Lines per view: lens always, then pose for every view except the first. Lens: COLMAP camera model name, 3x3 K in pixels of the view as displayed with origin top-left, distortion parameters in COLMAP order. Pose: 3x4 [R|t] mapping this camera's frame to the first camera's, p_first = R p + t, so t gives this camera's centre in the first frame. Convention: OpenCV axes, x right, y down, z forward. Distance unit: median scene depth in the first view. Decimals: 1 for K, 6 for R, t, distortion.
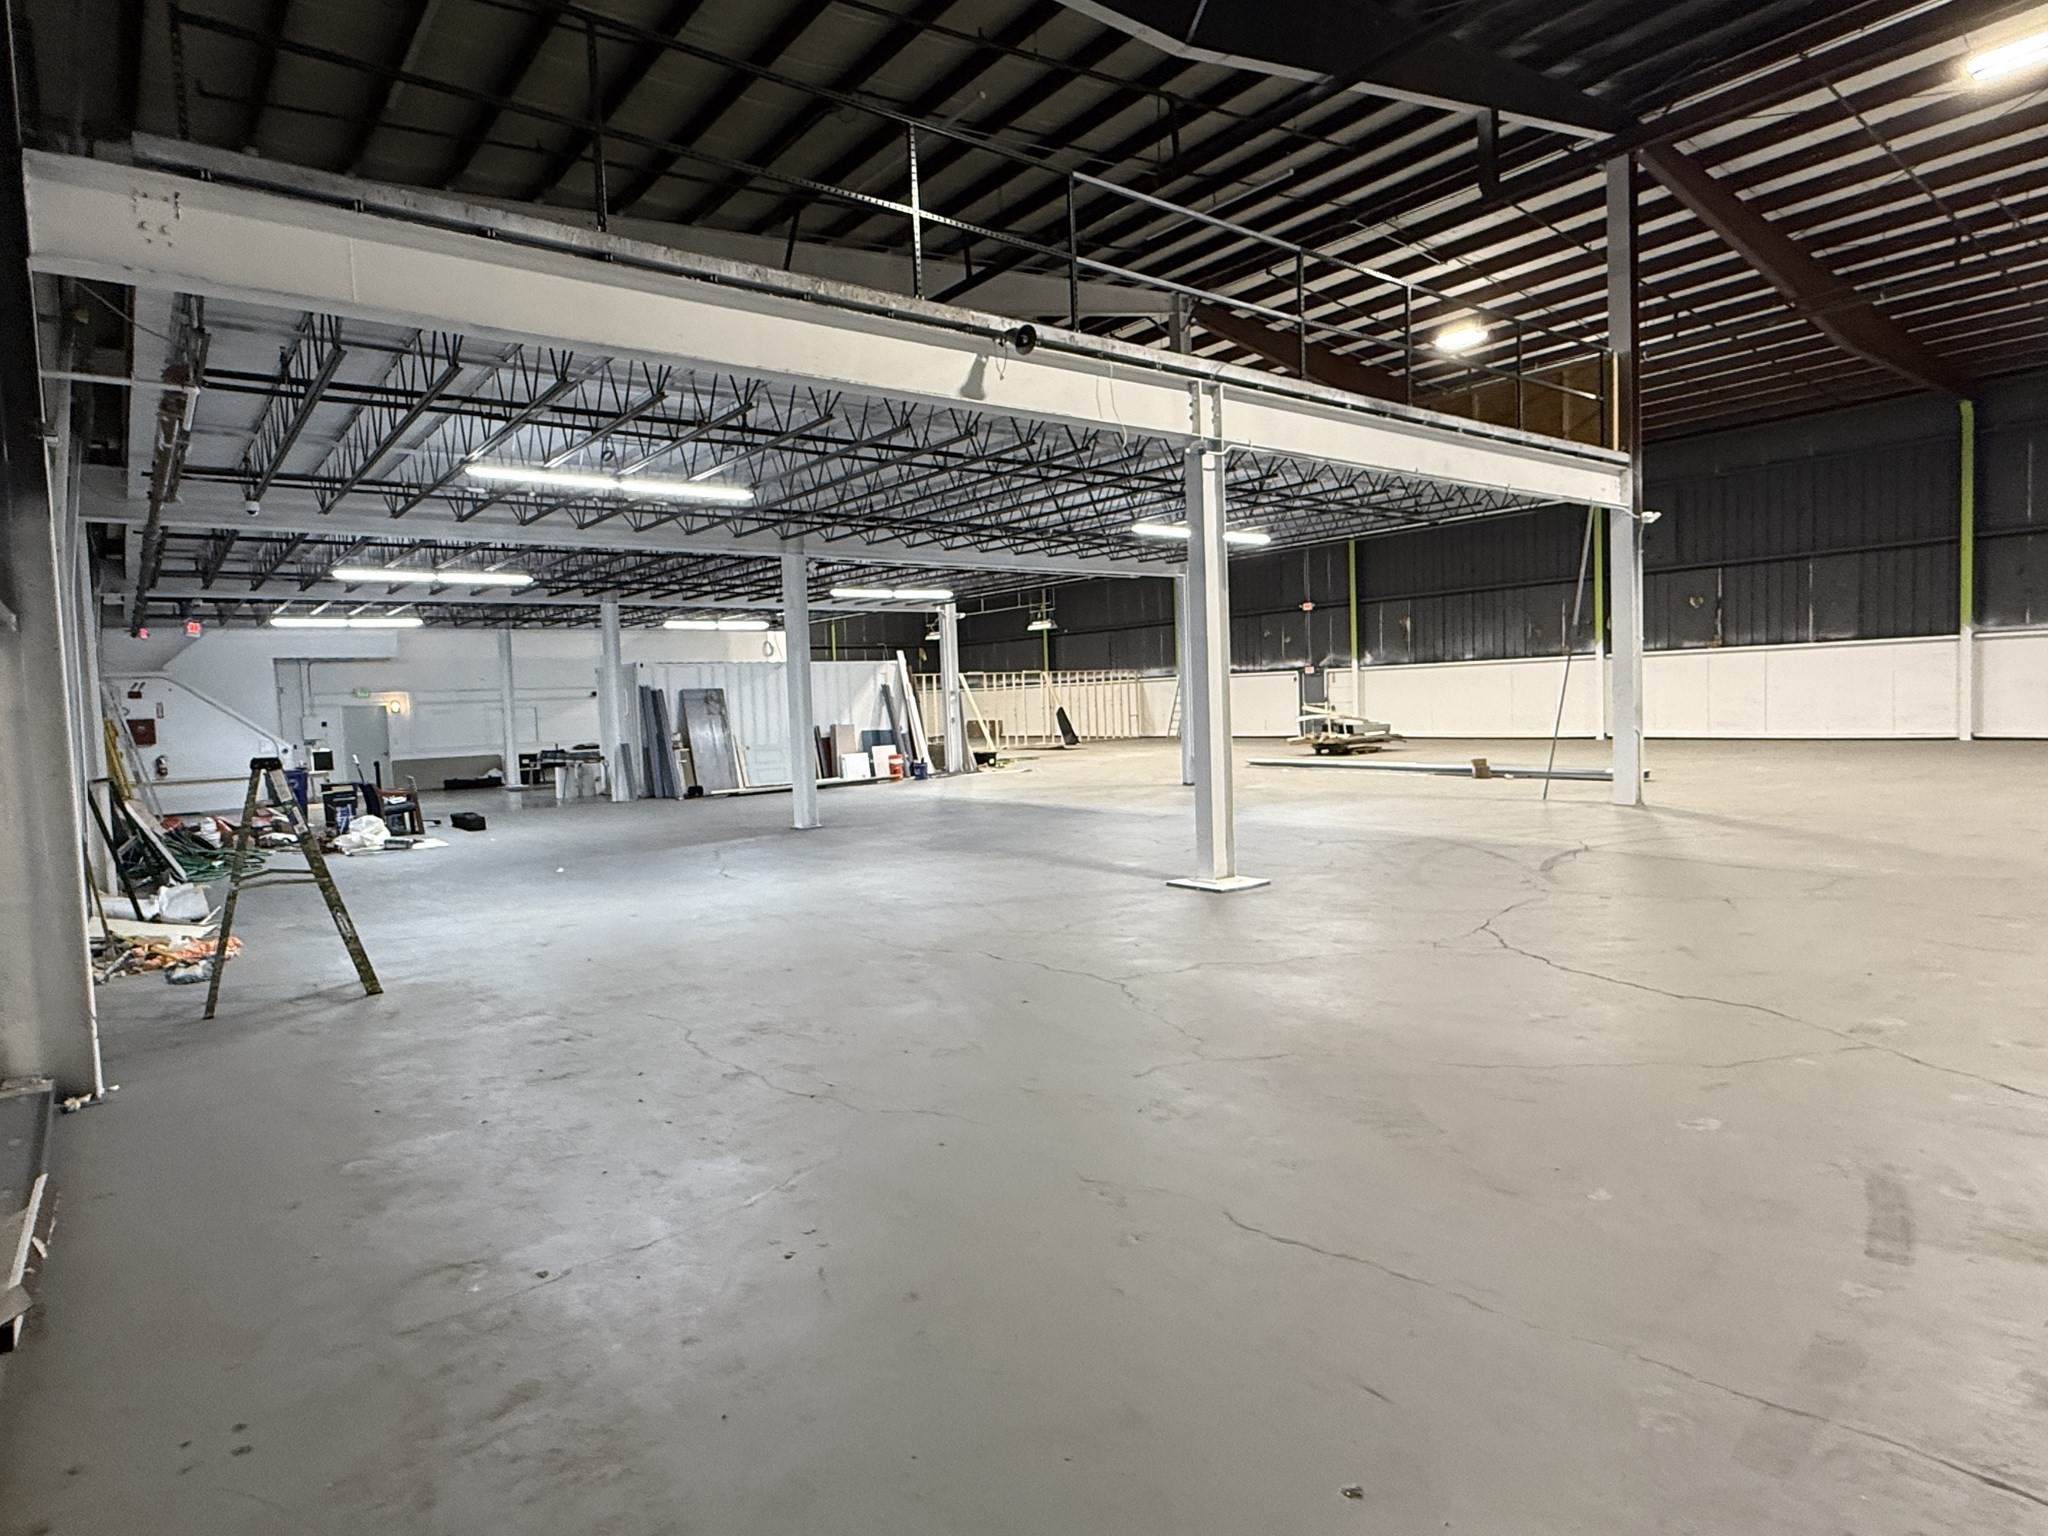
lens RADIAL K [[1134.8, 0, 1017.7], [0, 1134.8, 772.1], [0, 0, 1]] dist [0.001677, -0.000600]
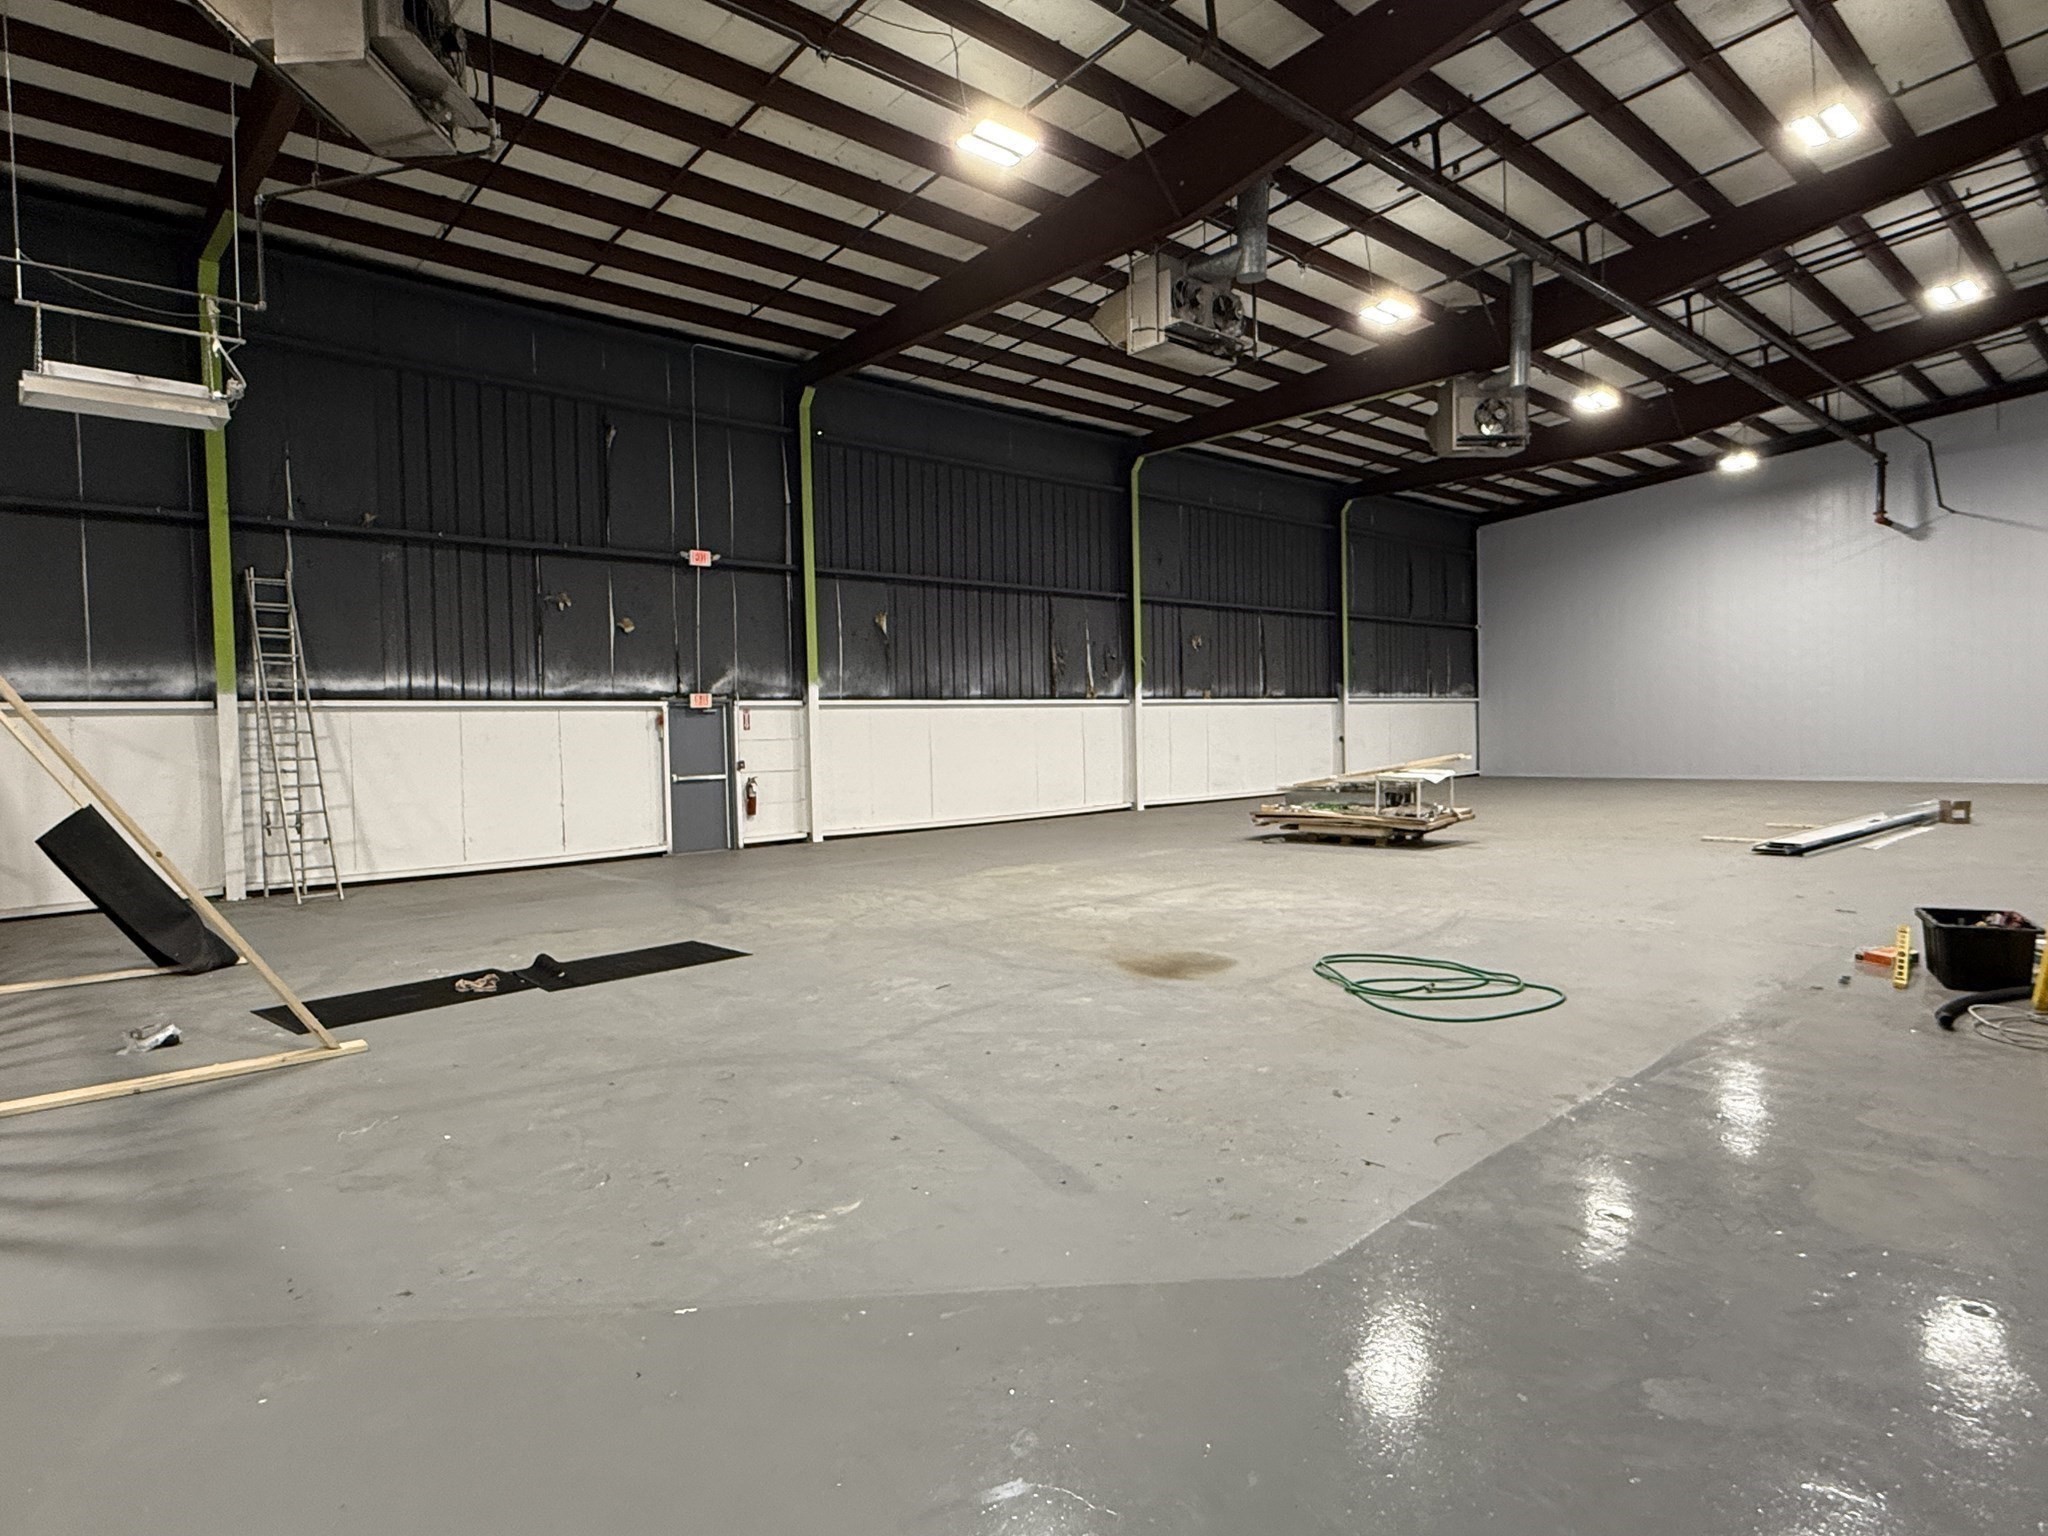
lens RADIAL K [[1134.8, 0, 1033.6], [0, 1134.8, 774.7], [0, 0, 1]] dist [0.001677, -0.000600]
pose [[-0.076462, 0.001082, 0.997072, -0.372610], [0.093544, 0.995597, 0.006093, -0.097882], [-0.992675, 0.093736, -0.076226, 1.724416]]
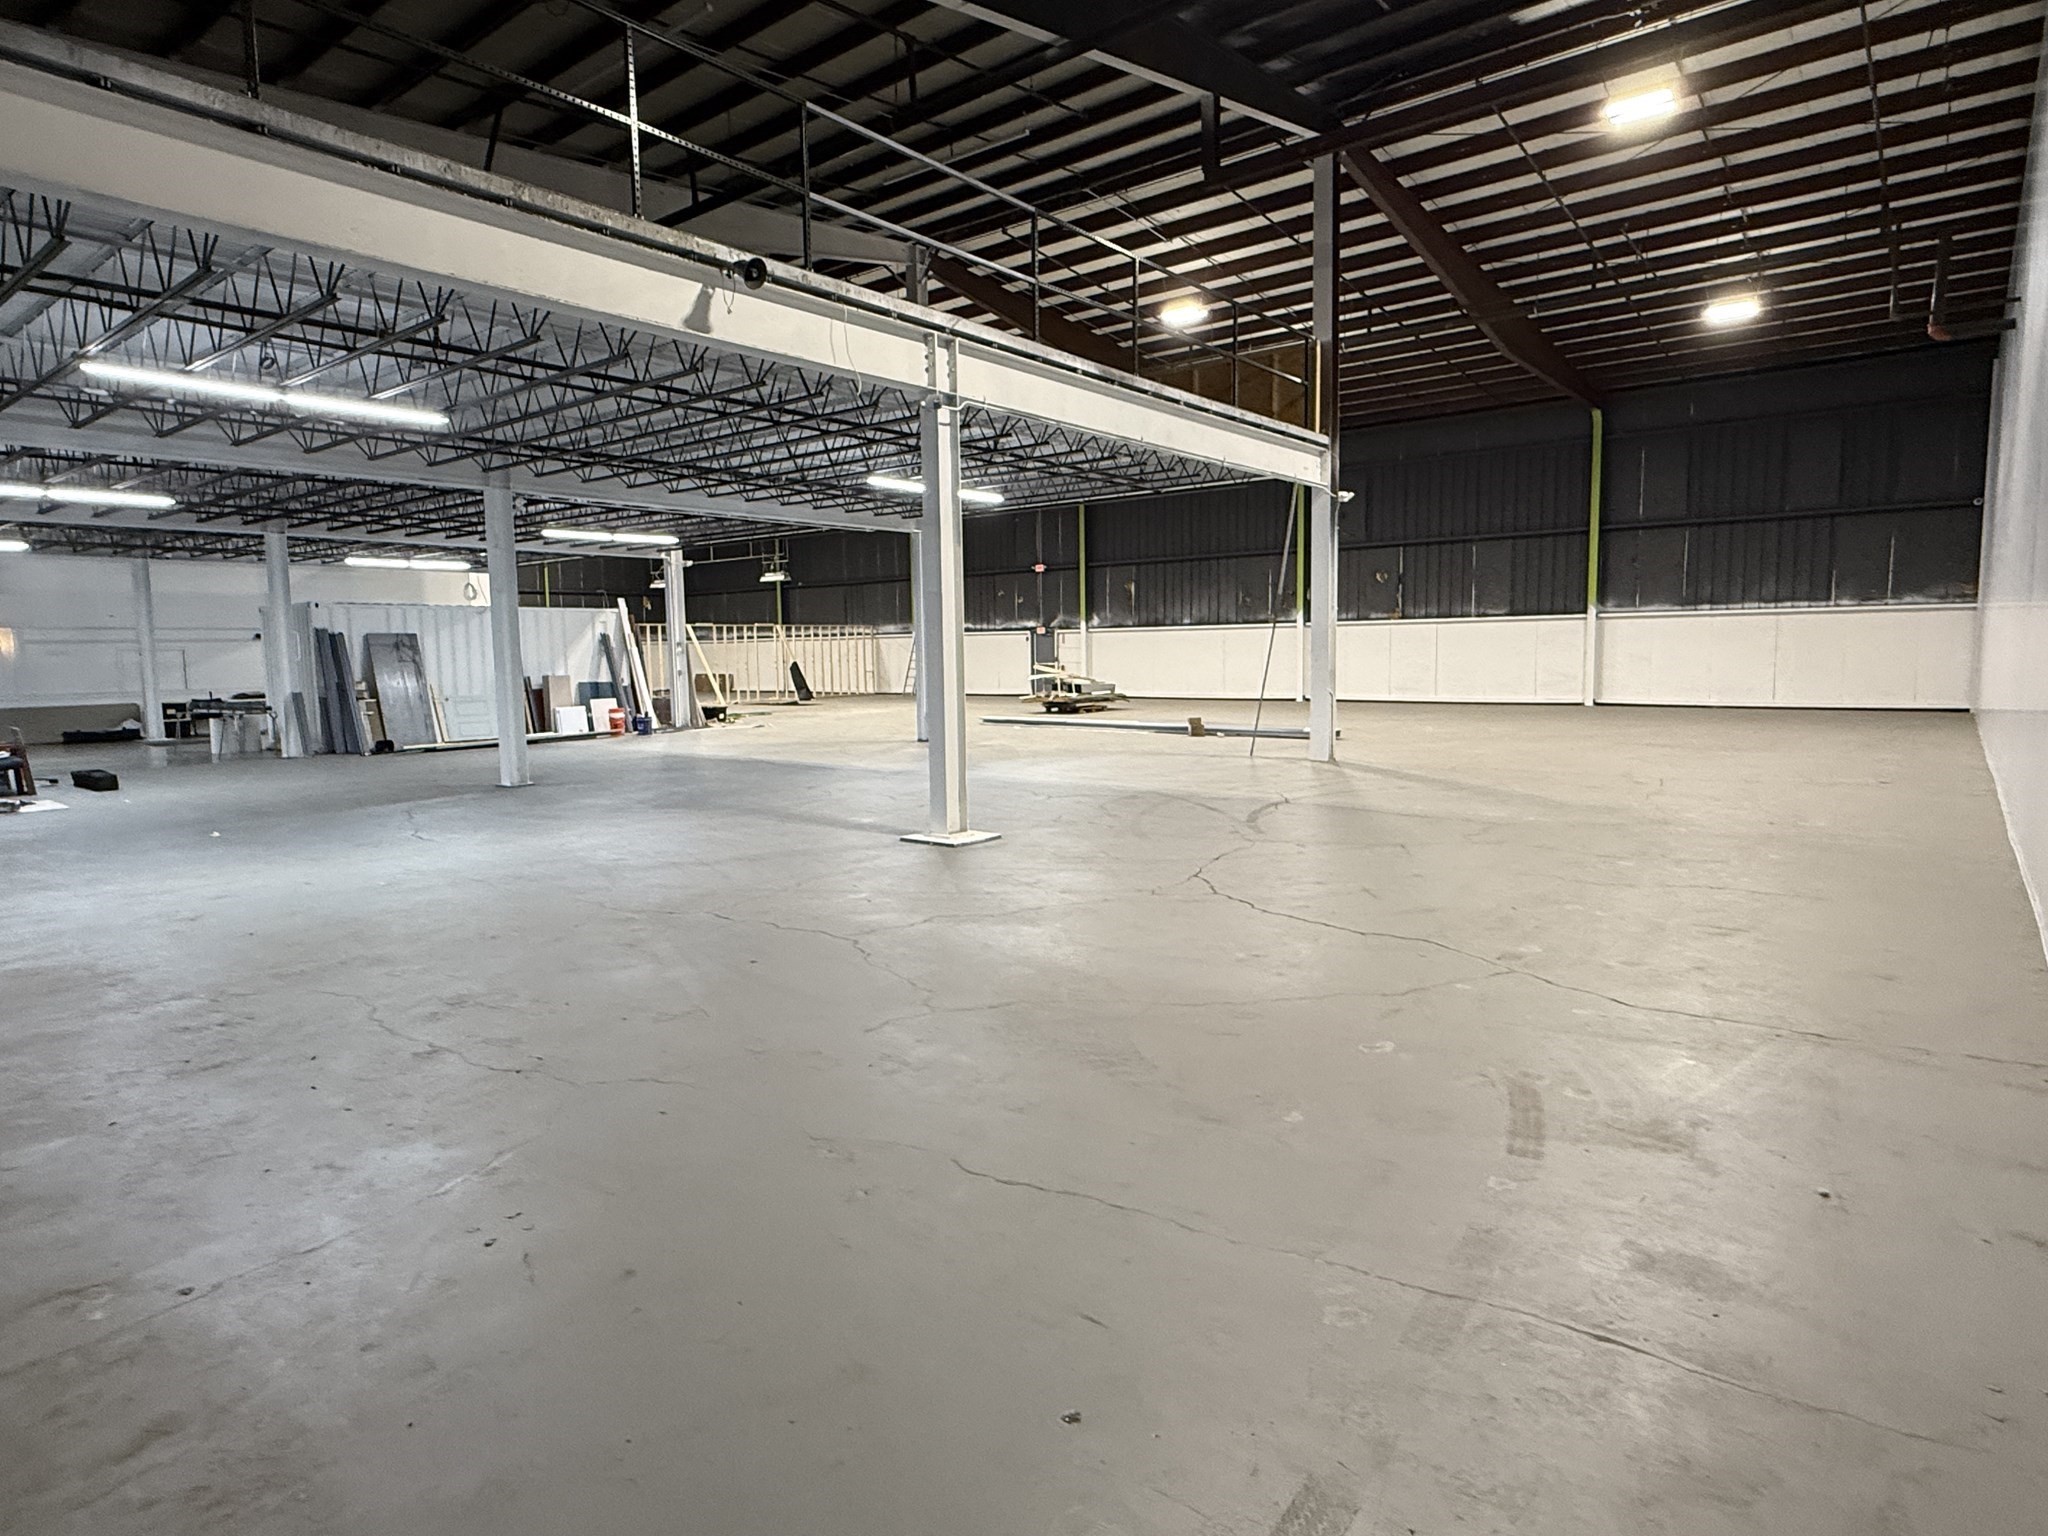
lens RADIAL K [[1134.8, 0, 1014.3], [0, 1134.8, 773.9], [0, 0, 1]] dist [0.001677, -0.000600]
pose [[0.973936, -0.001686, 0.226817, 0.001414], [-0.007232, 0.999233, 0.038485, 0.000971], [-0.226708, -0.039123, 0.973177, 0.003552]]
